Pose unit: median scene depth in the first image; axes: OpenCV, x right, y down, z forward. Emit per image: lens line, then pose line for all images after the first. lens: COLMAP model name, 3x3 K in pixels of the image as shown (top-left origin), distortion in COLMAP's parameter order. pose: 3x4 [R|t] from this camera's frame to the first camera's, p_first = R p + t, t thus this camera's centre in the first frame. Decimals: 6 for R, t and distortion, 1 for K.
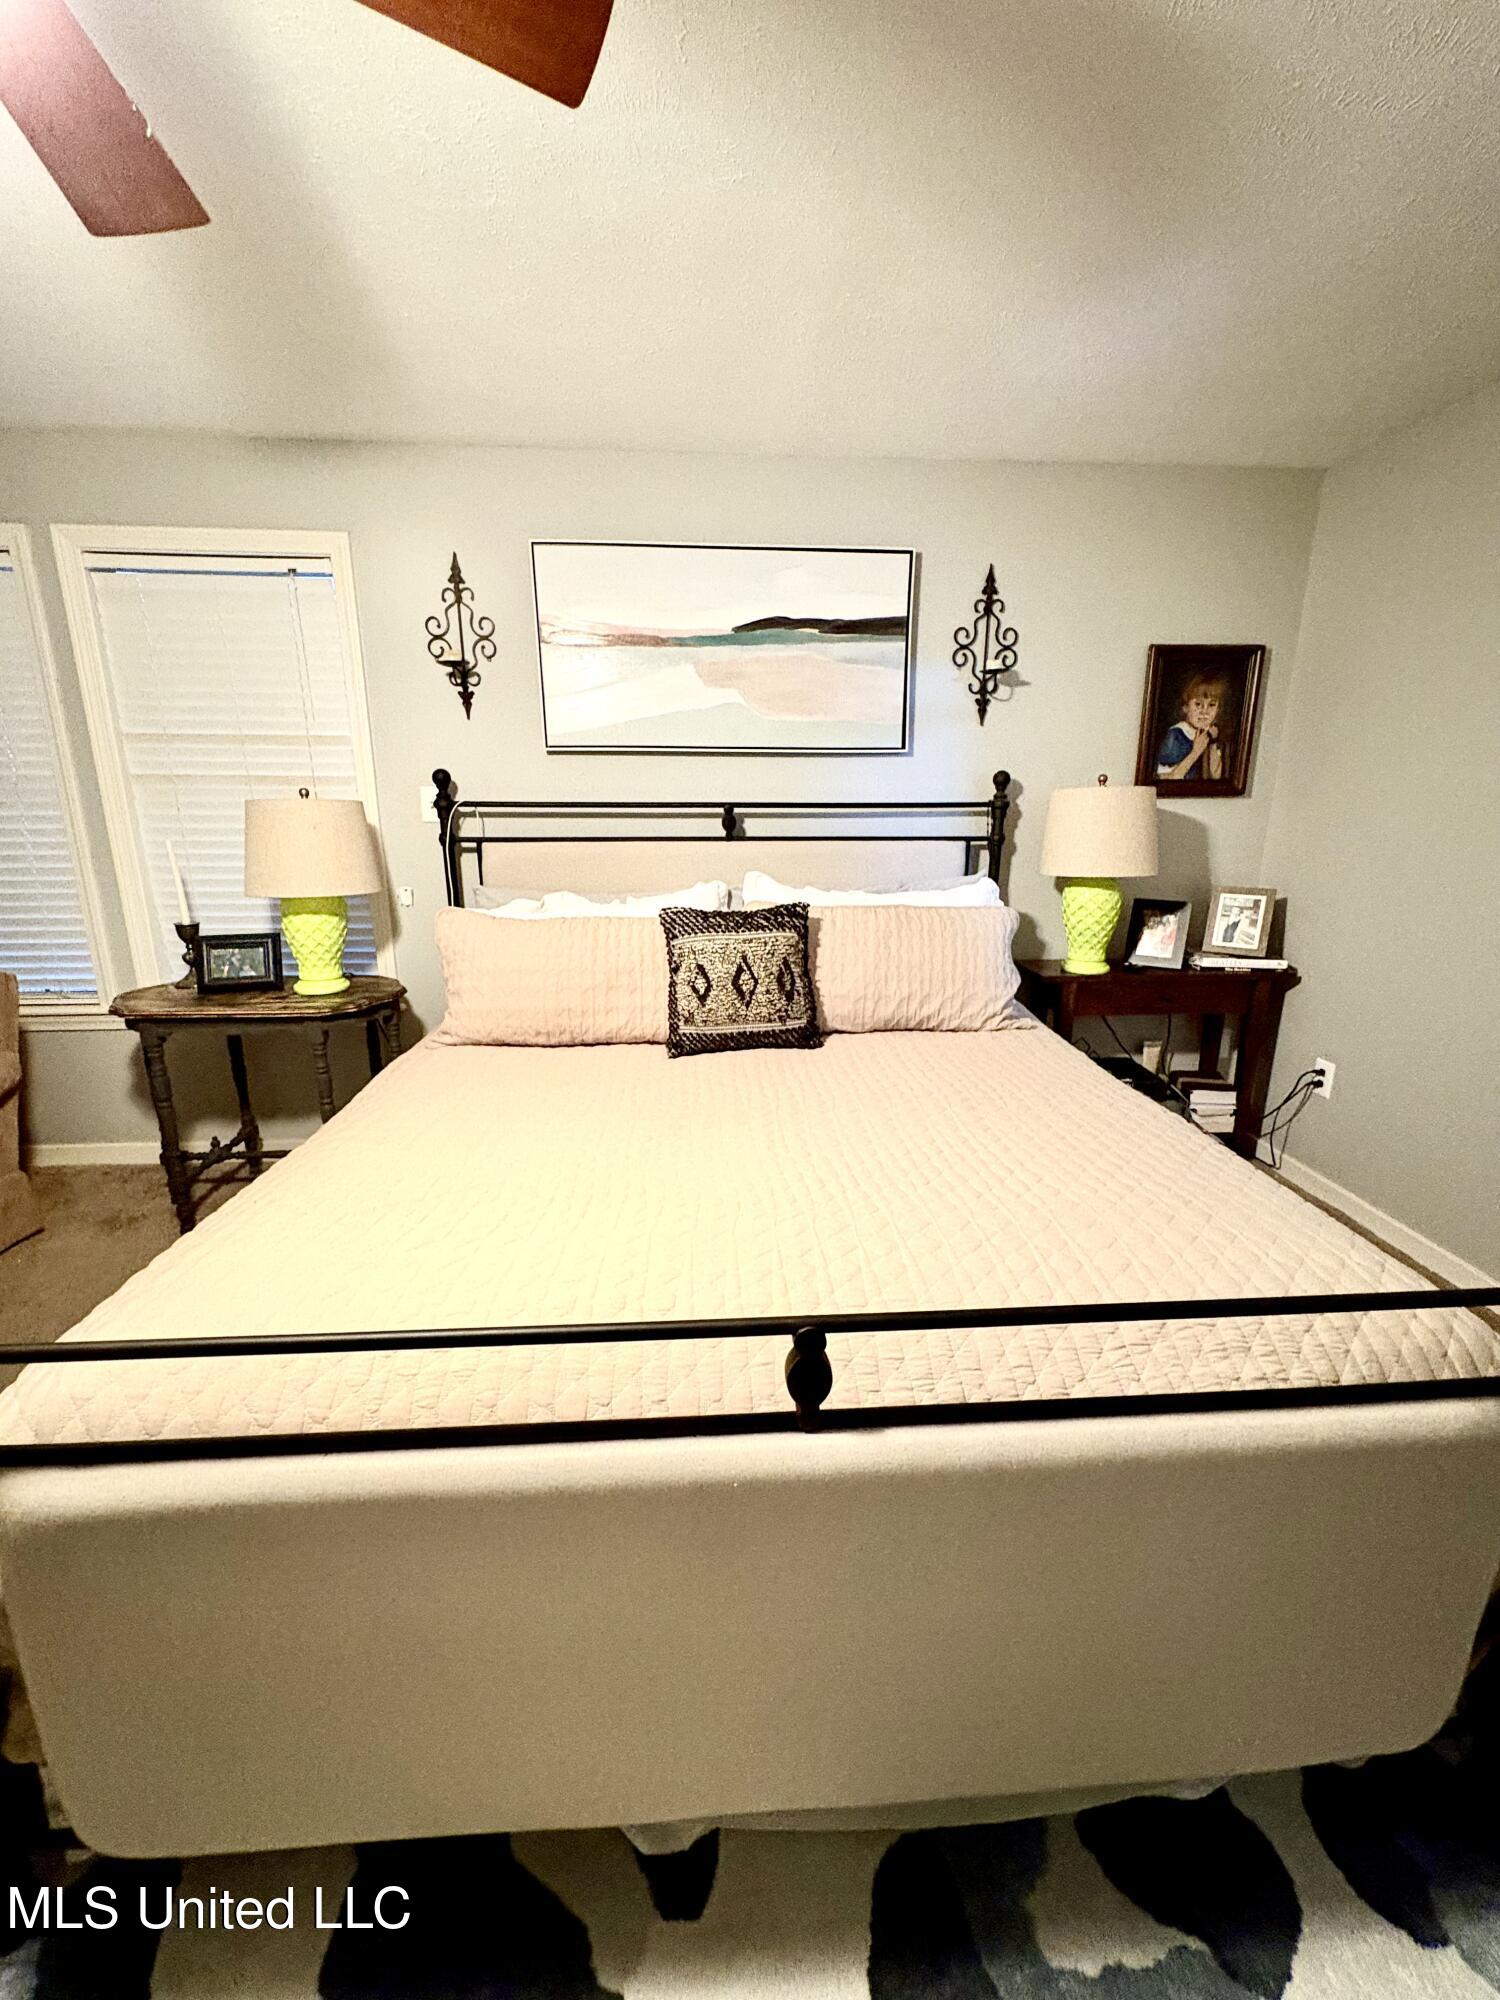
lens RADIAL K [[792.2, 0, 755.7], [0, 792.2, 1006.9], [0, 0, 1]] dist [0.002430, -0.000275]
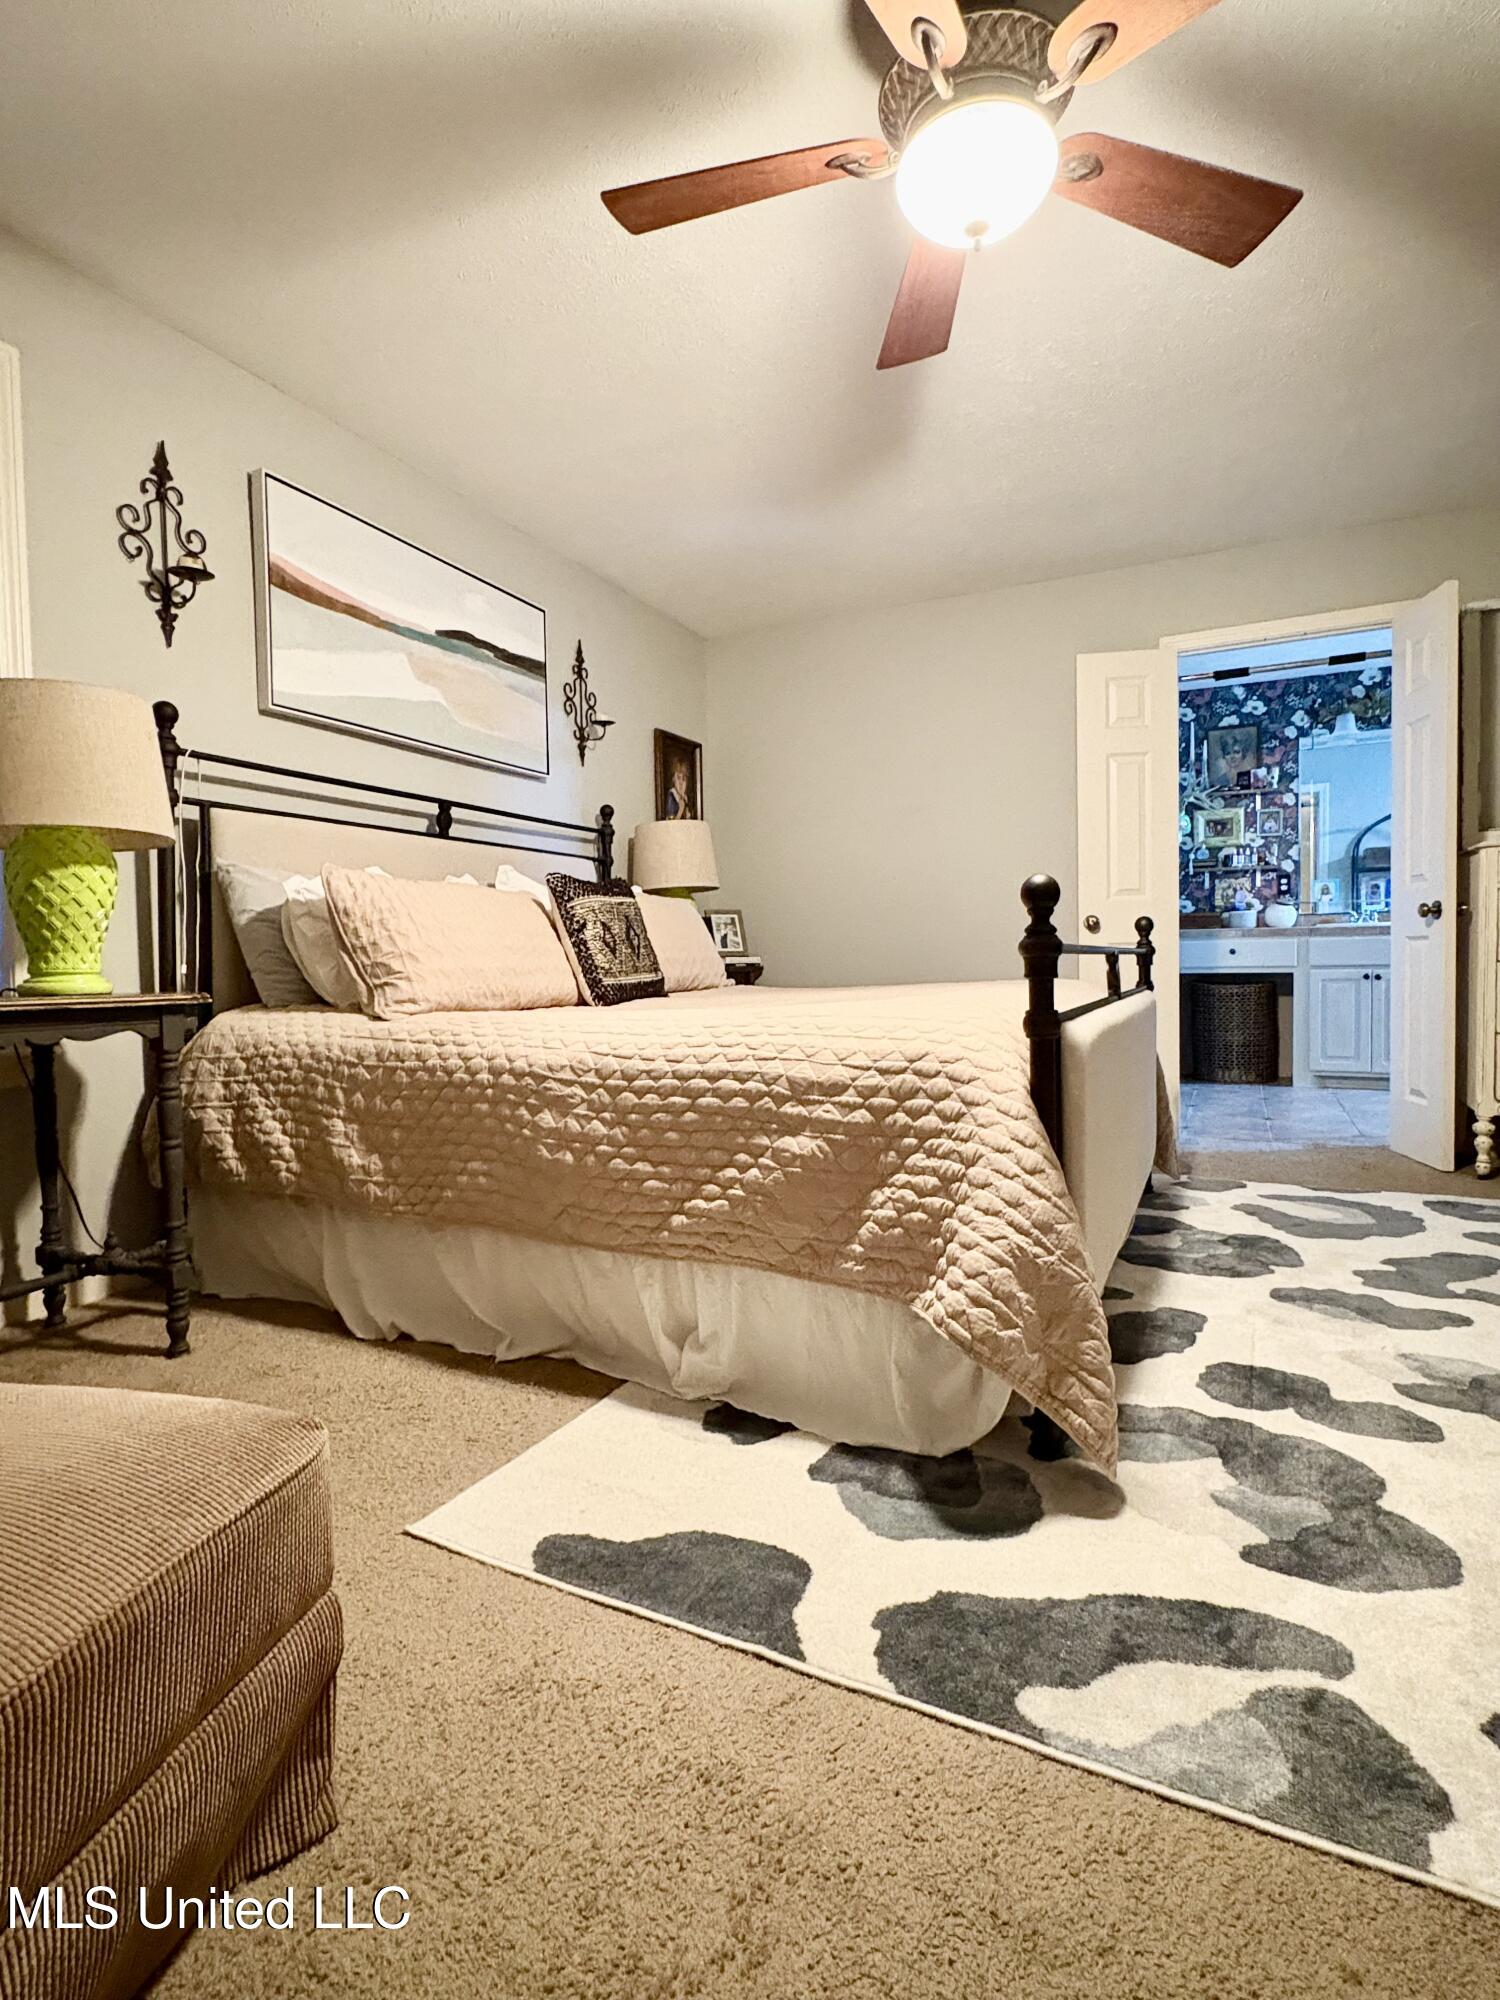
lens RADIAL K [[992.1, 0, 751.7], [0, 992.1, 996.6], [0, 0, 1]] dist [-0.000029, -0.000555]
pose [[0.501222, -0.041239, 0.864335, -0.911961], [0.227406, 0.970031, -0.085589, 0.165038], [-0.834903, 0.239455, 0.495579, 0.153838]]
